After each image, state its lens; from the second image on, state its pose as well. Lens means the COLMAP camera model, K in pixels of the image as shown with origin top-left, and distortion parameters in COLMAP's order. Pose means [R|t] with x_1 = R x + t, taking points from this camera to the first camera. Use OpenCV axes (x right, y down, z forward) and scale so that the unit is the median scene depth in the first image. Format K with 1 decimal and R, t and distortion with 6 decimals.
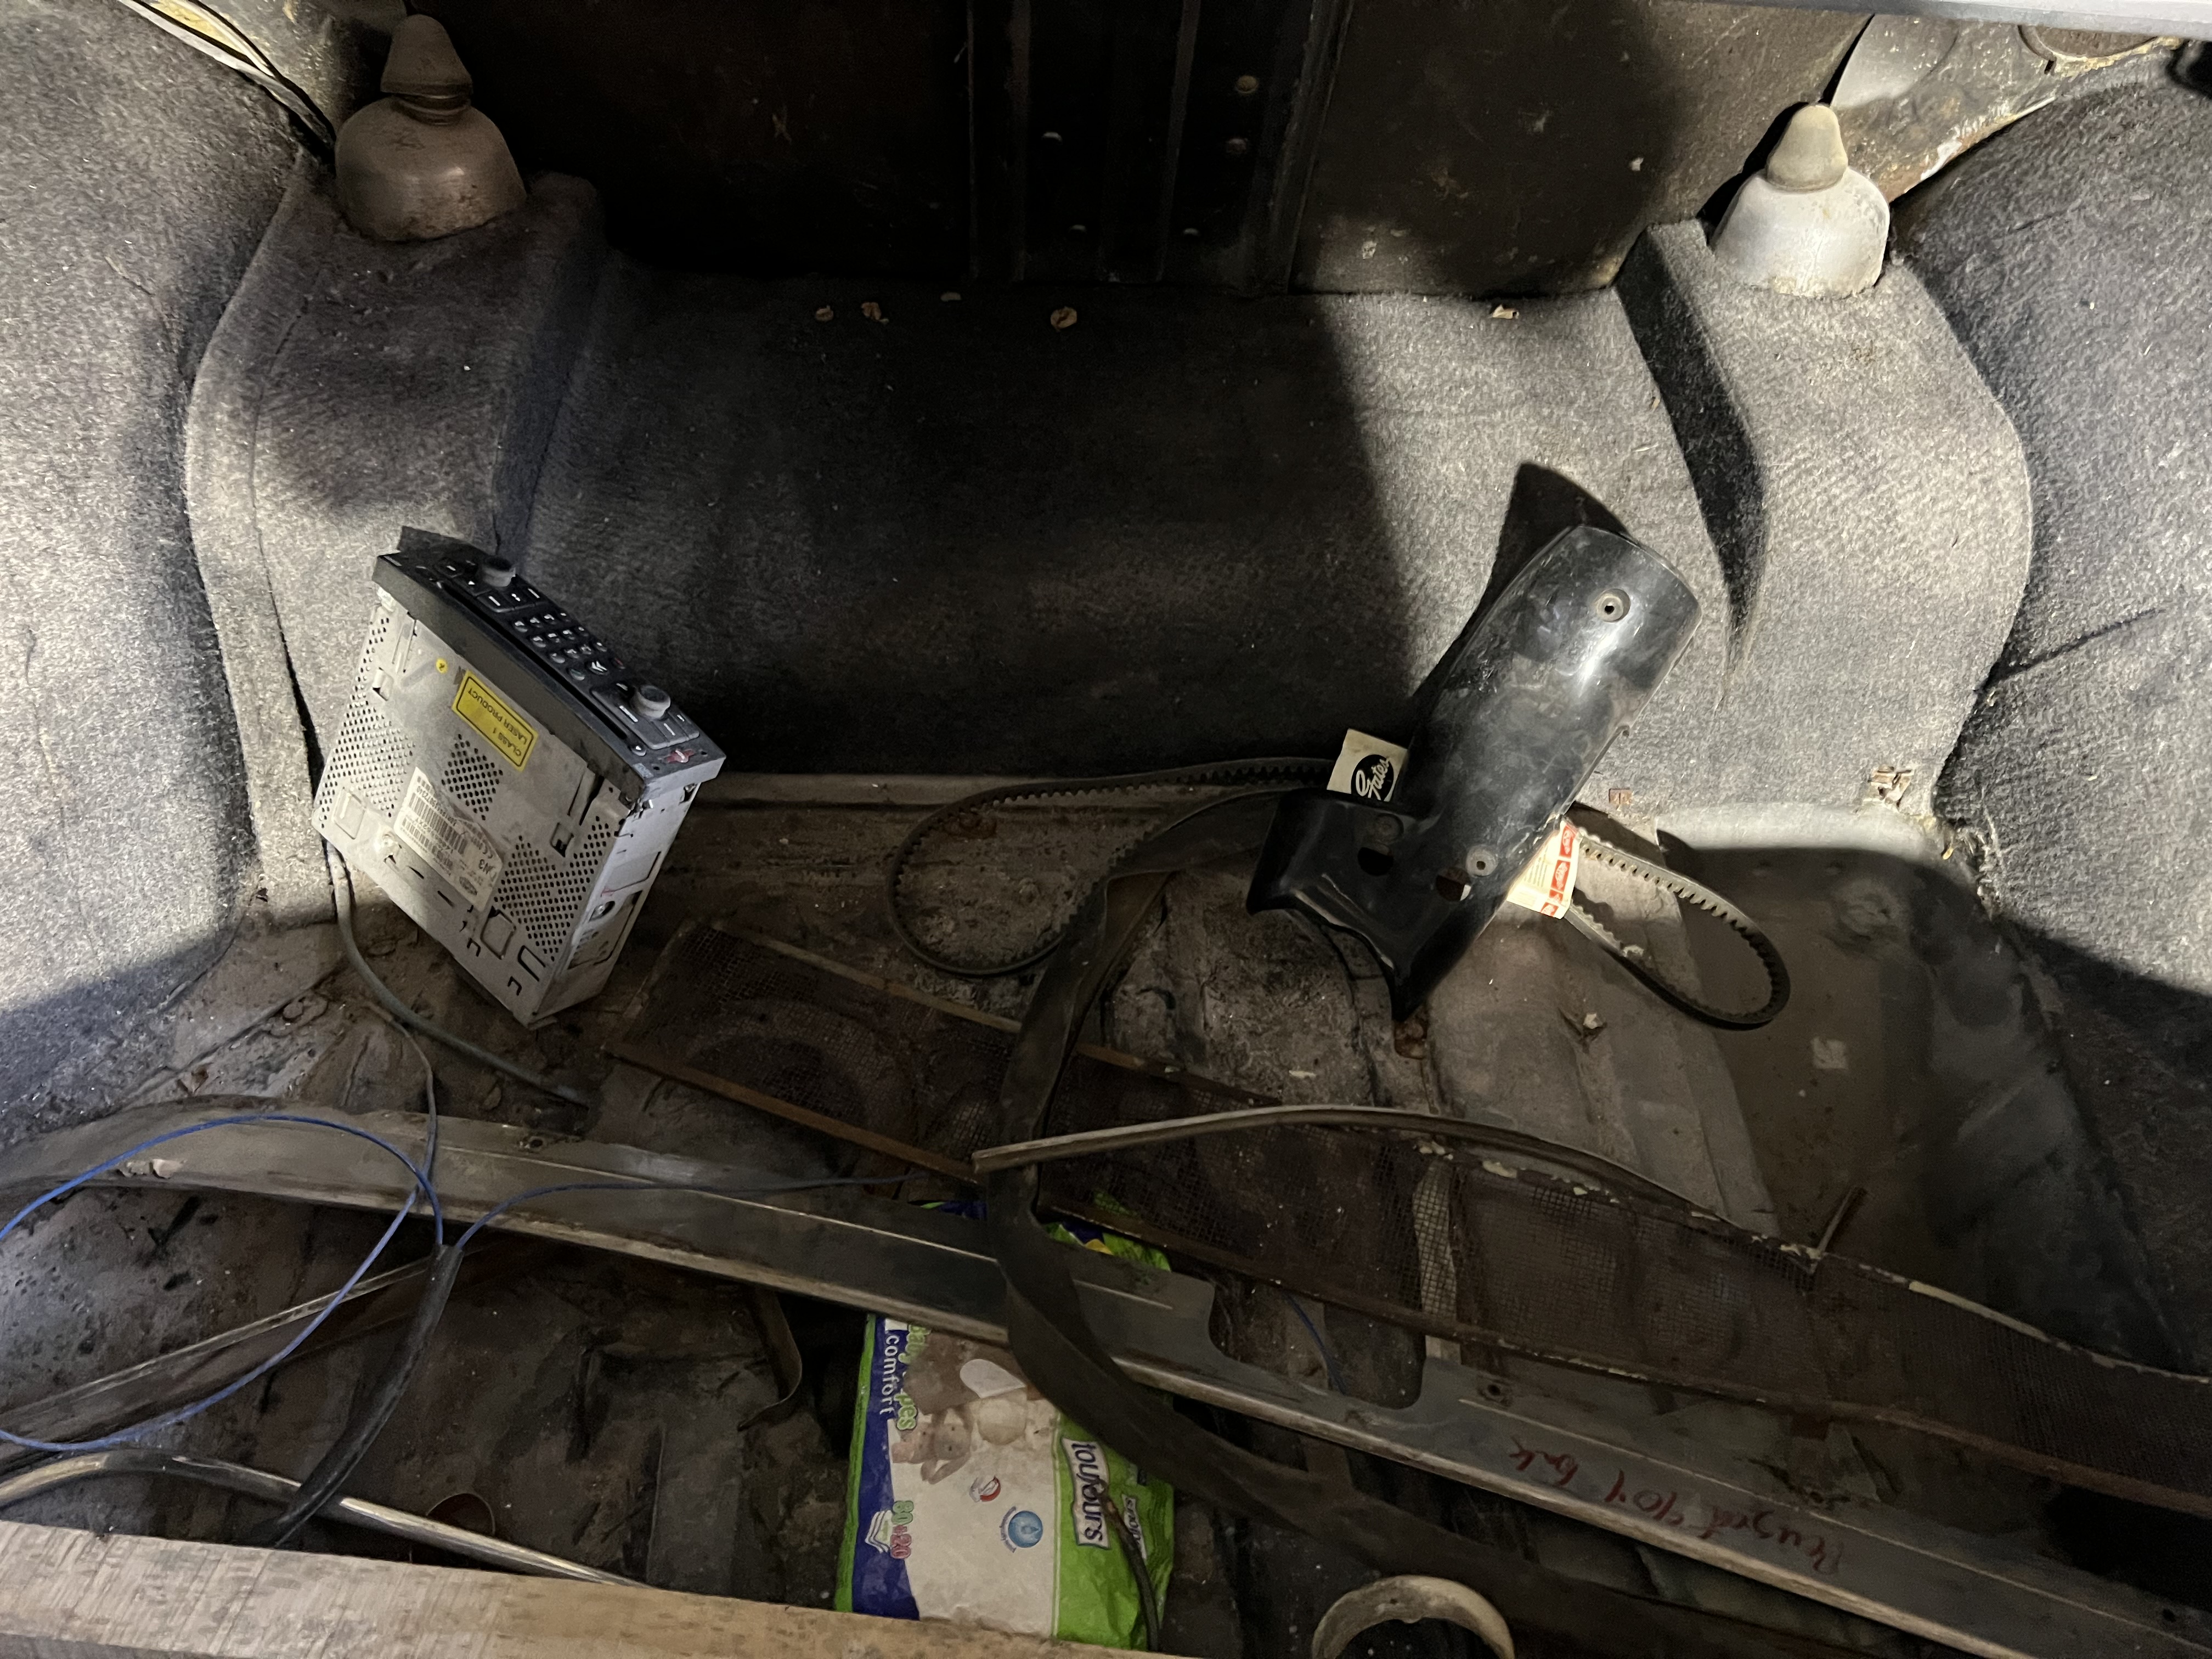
lens RADIAL K [[1666.6, 0, 1122.8], [0, 1666.6, 845.1], [0, 0, 1]] dist [0.052641, -0.060985]
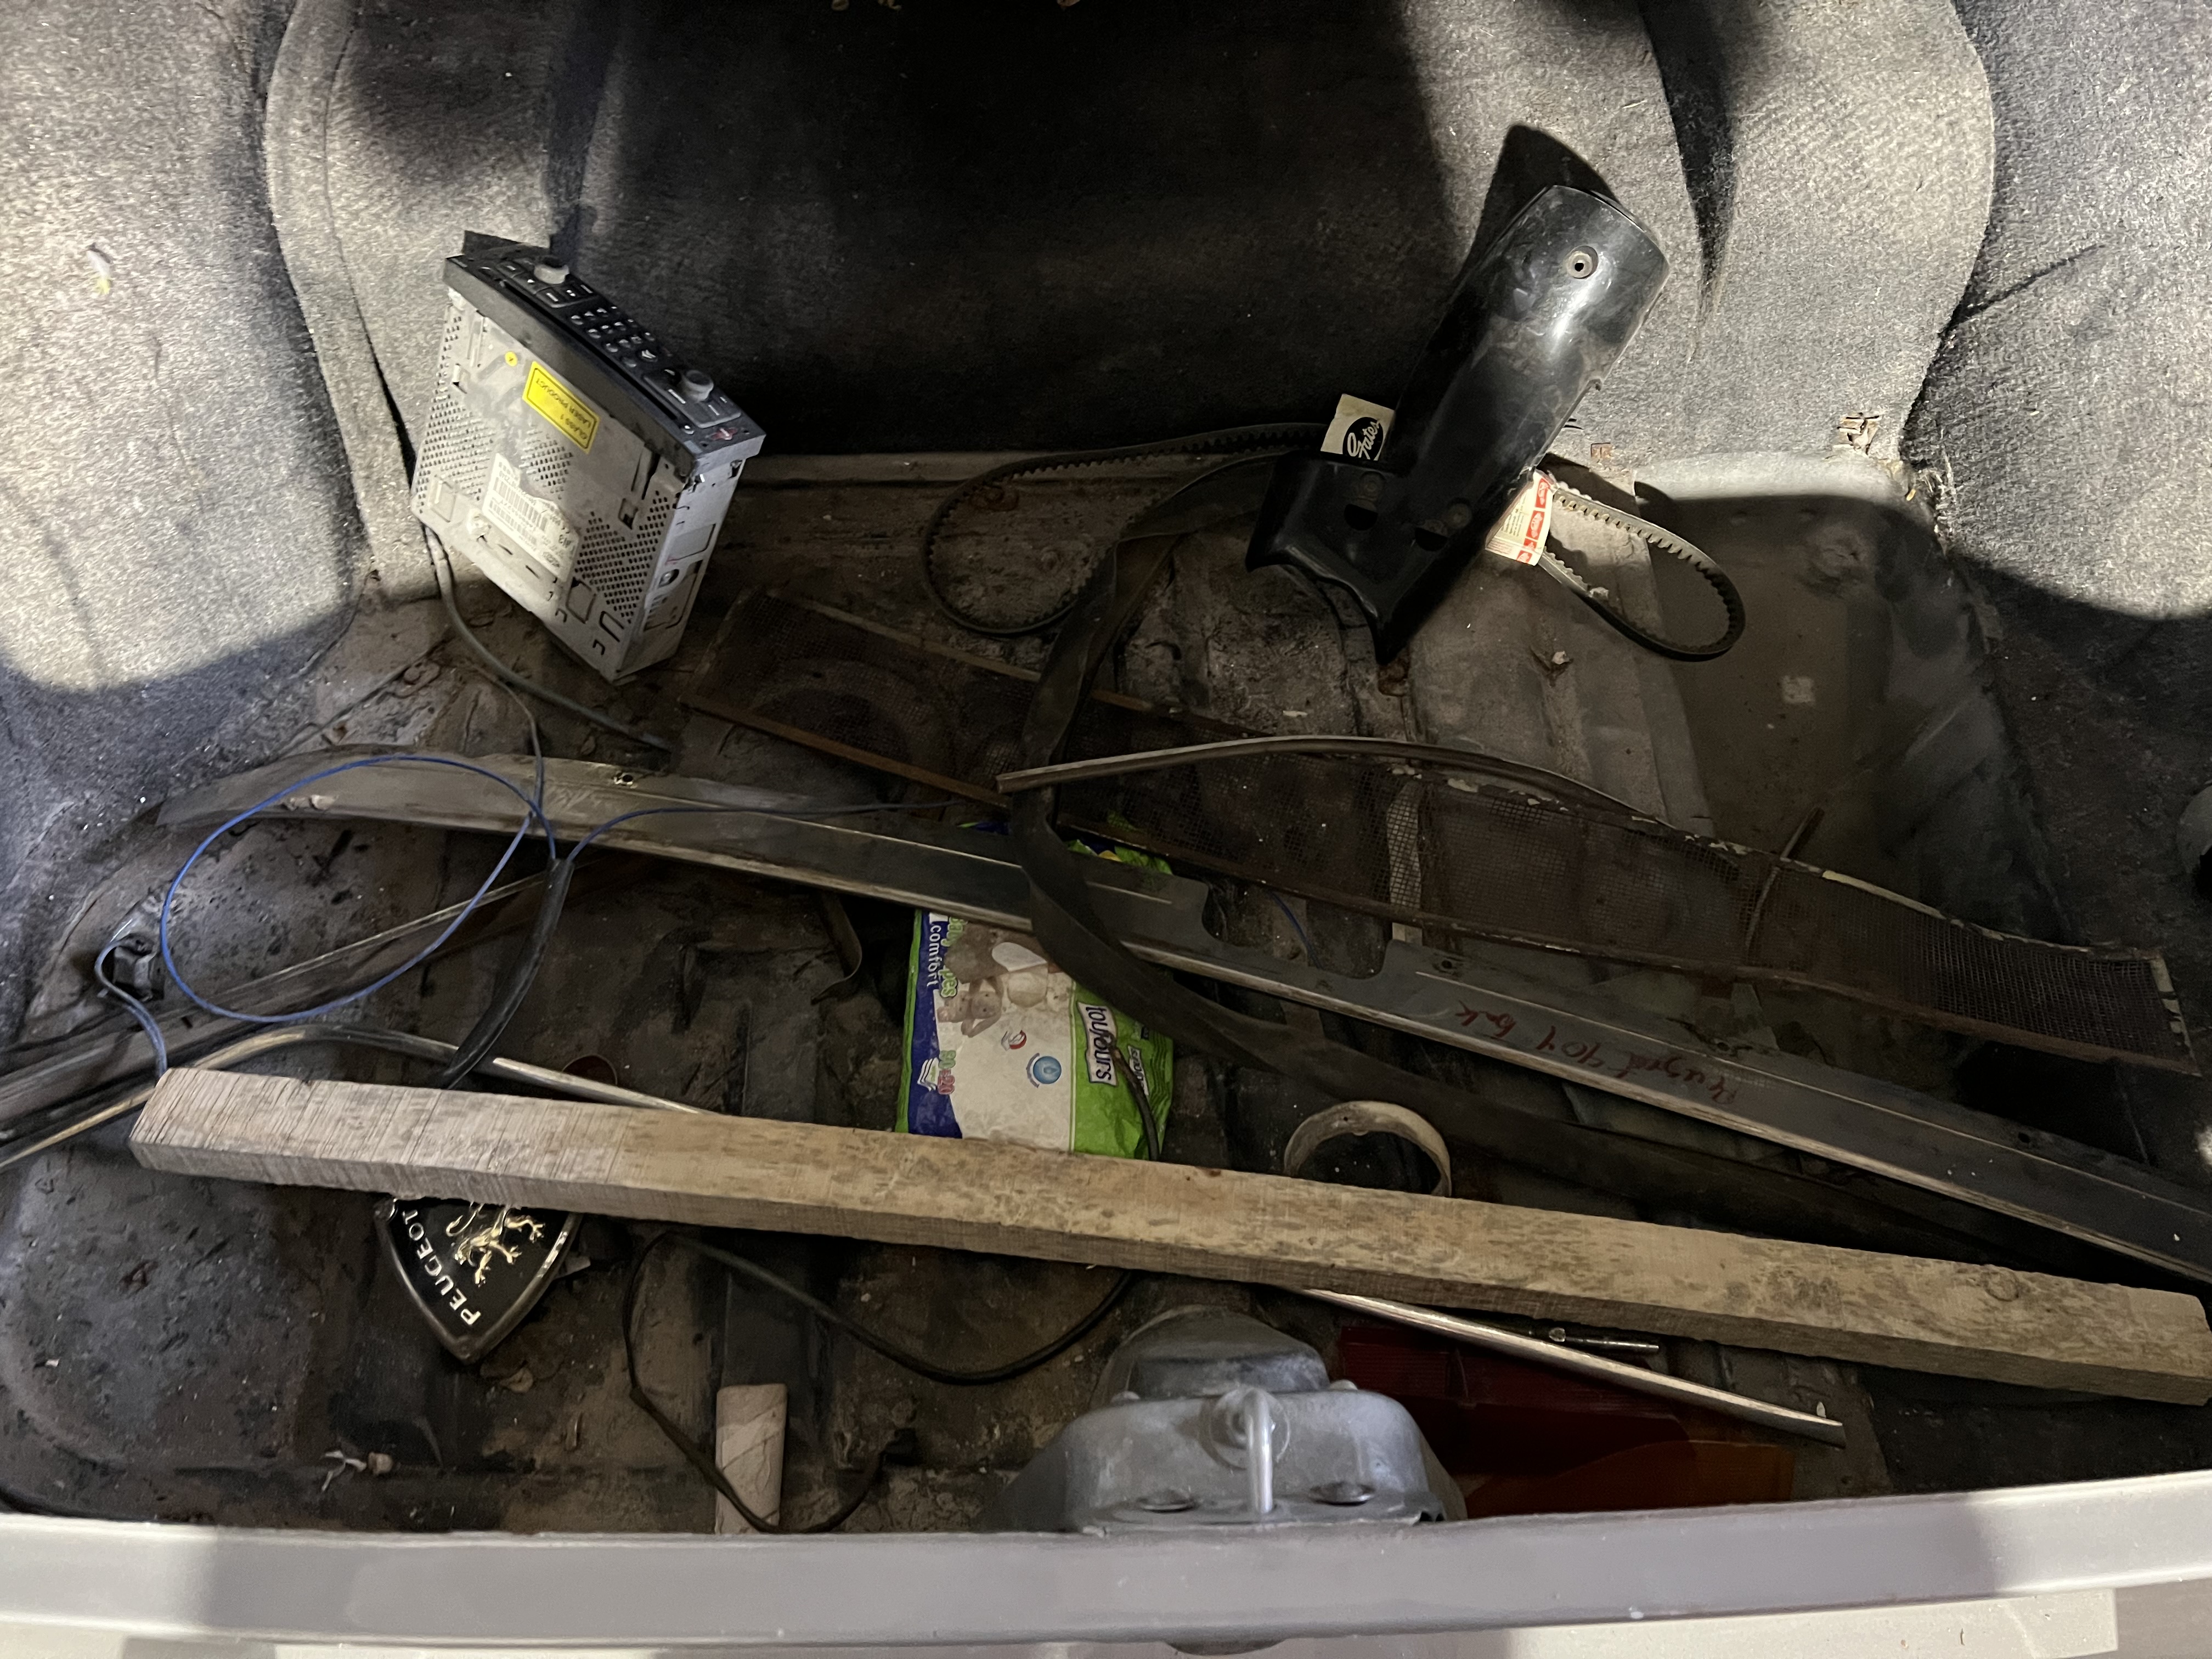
lens RADIAL K [[1666.6, 0, 1120.0], [0, 1666.6, 830.9], [0, 0, 1]] dist [0.052641, -0.060985]
pose [[0.998316, -0.021001, -0.054074, 0.048836], [0.029473, 0.986518, 0.160979, 0.031959], [0.049964, -0.162302, 0.985475, -0.122234]]
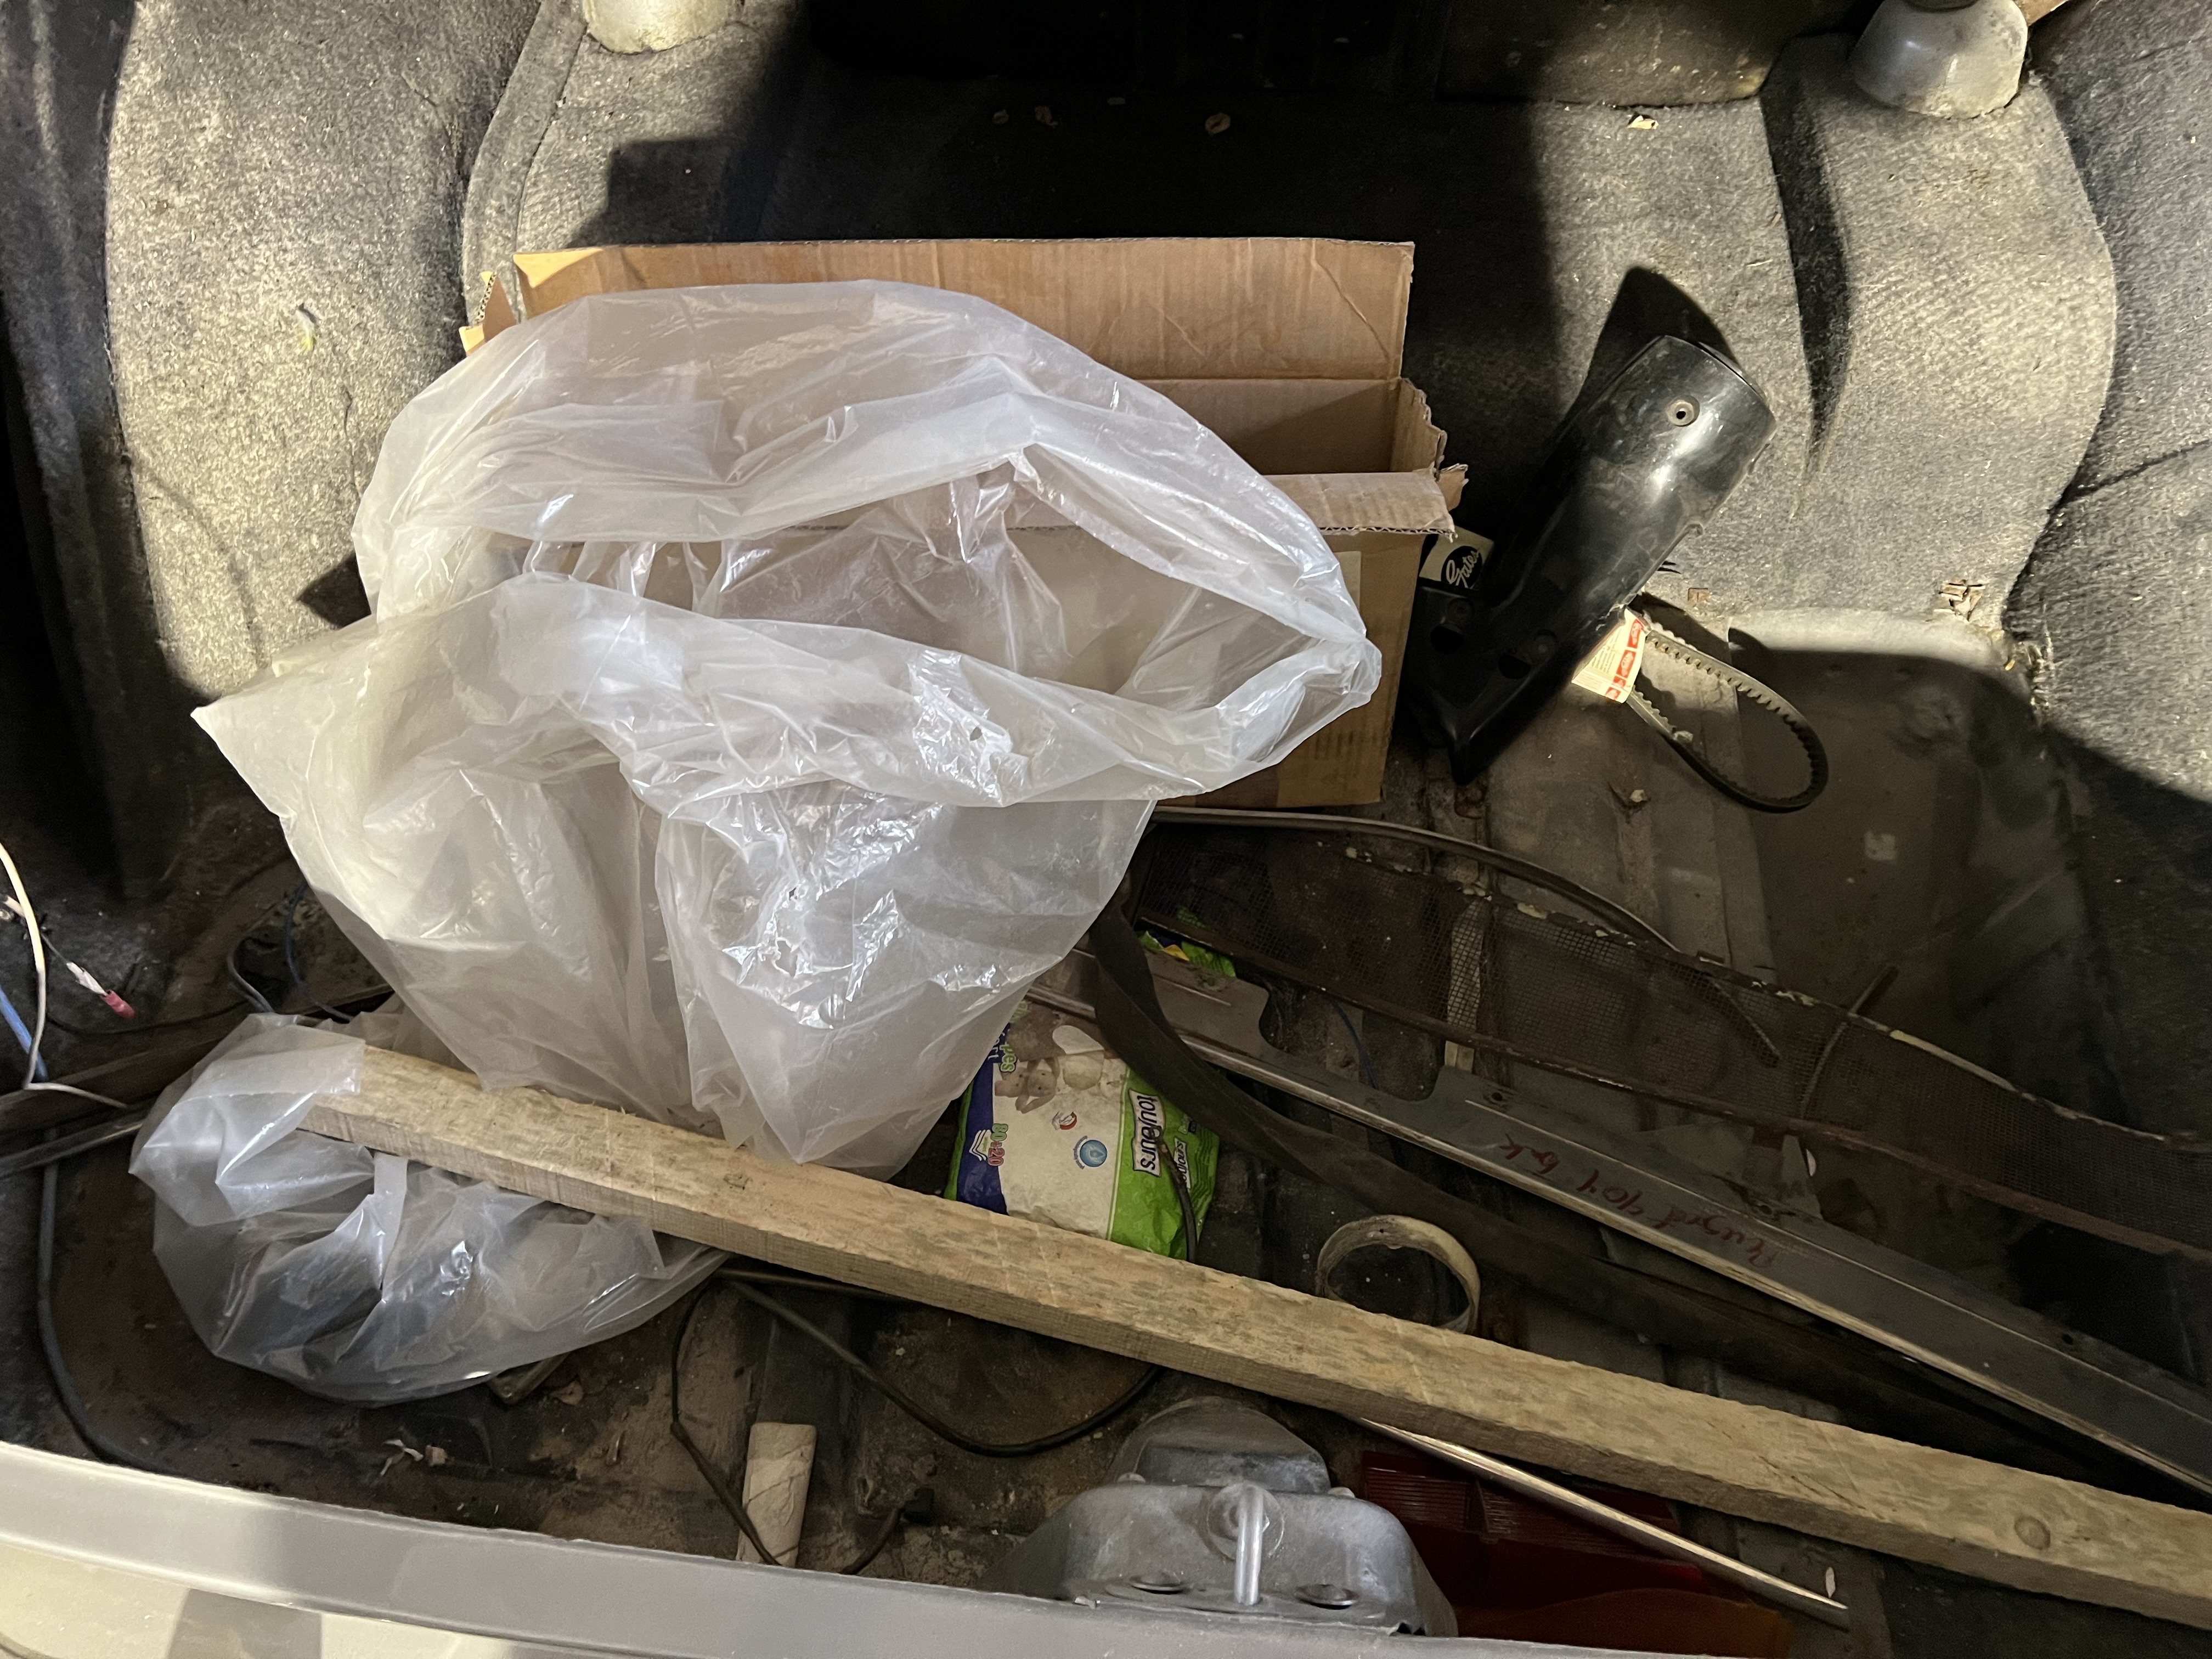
lens RADIAL K [[1666.6, 0, 1087.6], [0, 1666.6, 838.2], [0, 0, 1]] dist [0.052641, -0.060985]
pose [[0.989637, 0.069210, -0.125810, 0.060139], [-0.053269, 0.990608, 0.125931, 0.011670], [0.133344, -0.117925, 0.984029, -0.158336]]
